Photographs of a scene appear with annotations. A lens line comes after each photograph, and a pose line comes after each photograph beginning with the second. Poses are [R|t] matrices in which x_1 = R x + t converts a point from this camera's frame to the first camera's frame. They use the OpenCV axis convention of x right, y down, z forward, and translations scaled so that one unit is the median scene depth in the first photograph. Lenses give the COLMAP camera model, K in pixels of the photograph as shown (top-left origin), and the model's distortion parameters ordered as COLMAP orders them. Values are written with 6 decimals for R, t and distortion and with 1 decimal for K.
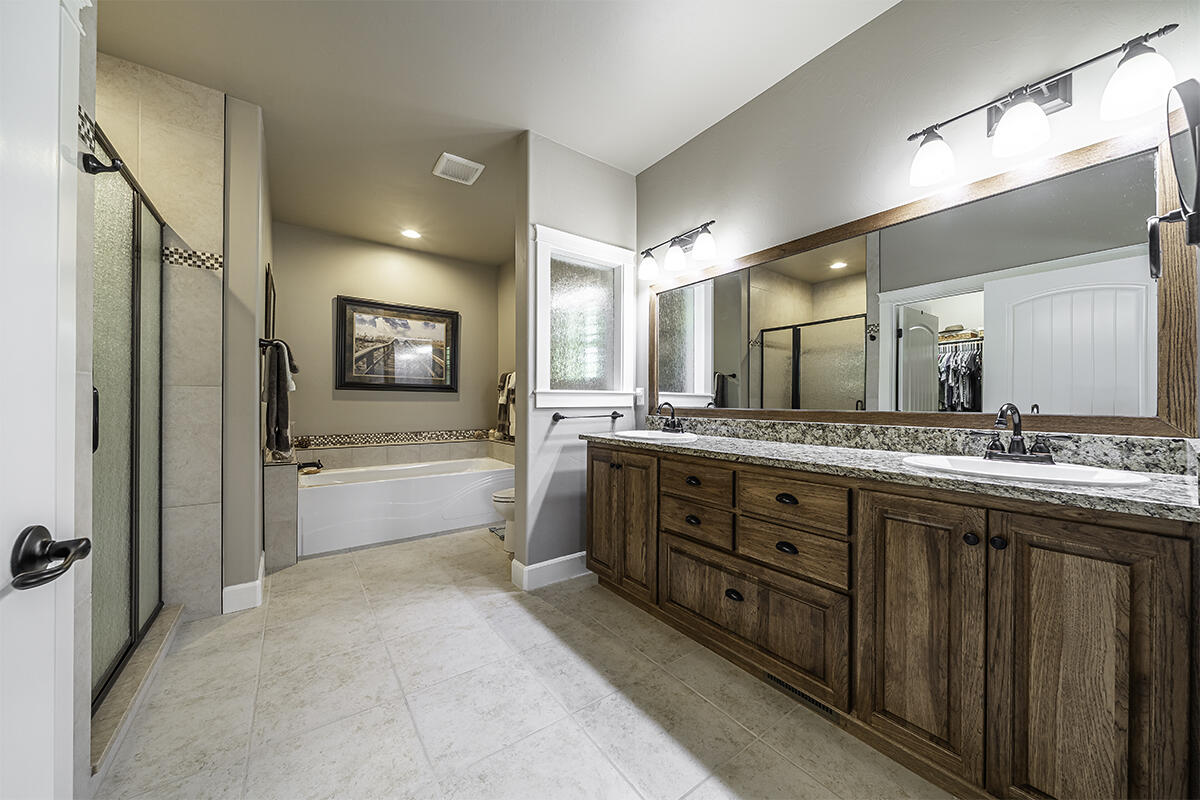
lens RADIAL K [[417.3, 0, 603.1], [0, 417.3, 401.8], [0, 0, 1]] dist [-0.004274, -0.000505]
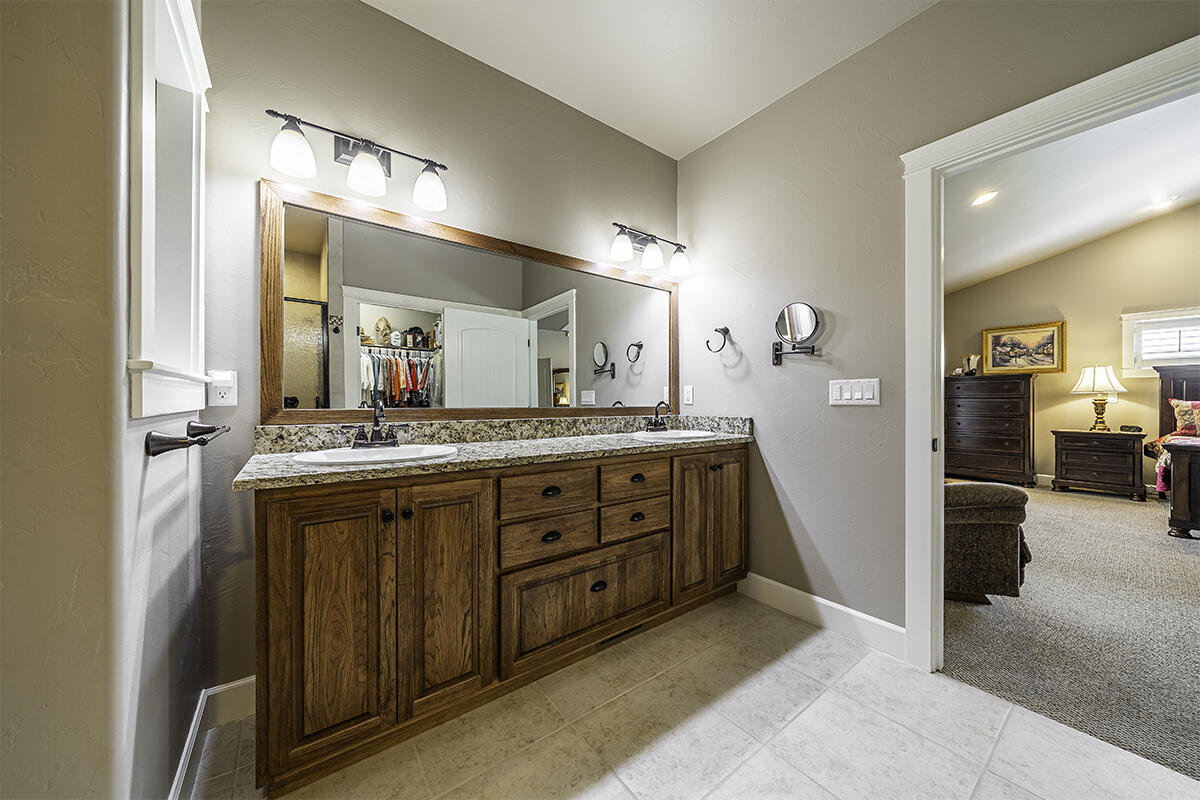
lens RADIAL K [[417.3, 0, 611.5], [0, 417.3, 397.6], [0, 0, 1]] dist [-0.004274, -0.000505]
pose [[-0.022126, 0.004173, 0.999746, -0.545200], [-0.003319, 0.999985, -0.004248, -0.001641], [-0.999750, -0.003412, -0.022111, 0.745364]]
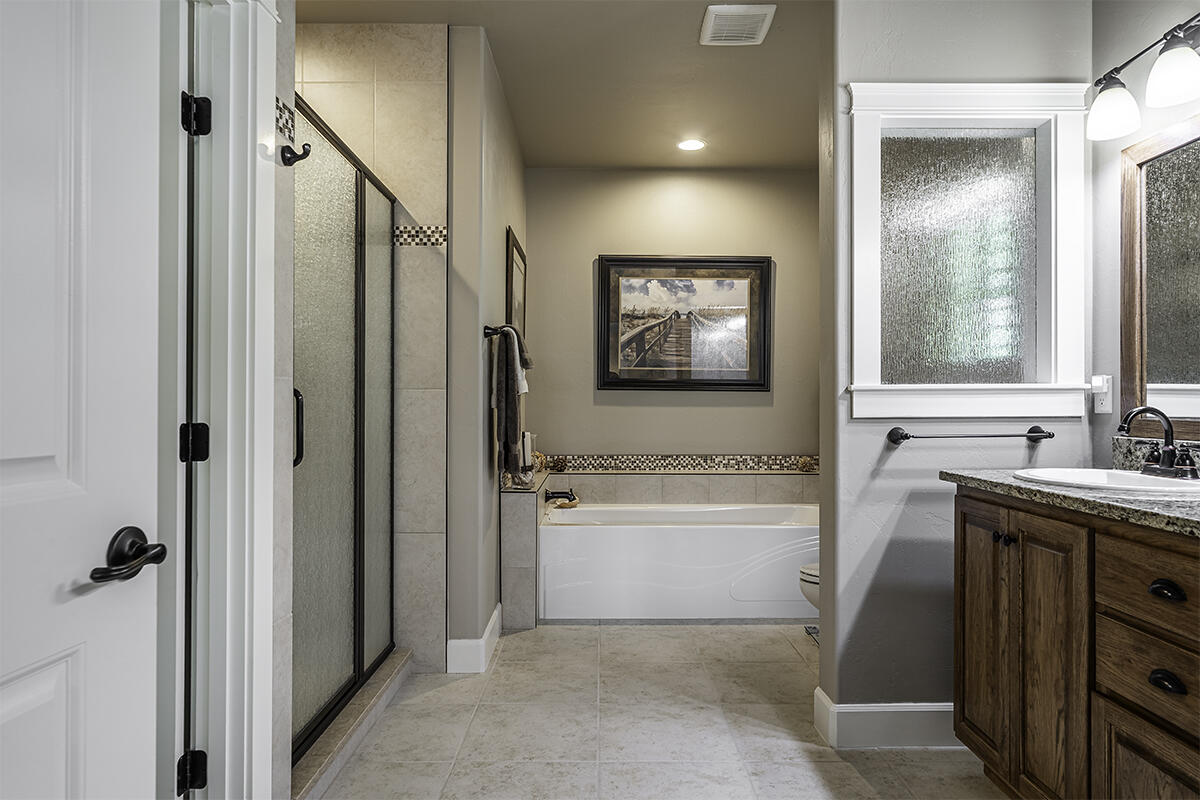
lens RADIAL K [[723.5, 0, 605.2], [0, 723.5, 403.6], [0, 0, 1]] dist [-0.004095, -0.002999]
pose [[0.807588, -0.005741, -0.589718, 0.154986], [0.003060, 0.999980, -0.005543, 0.000032], [0.589738, 0.002672, 0.807590, 0.049955]]
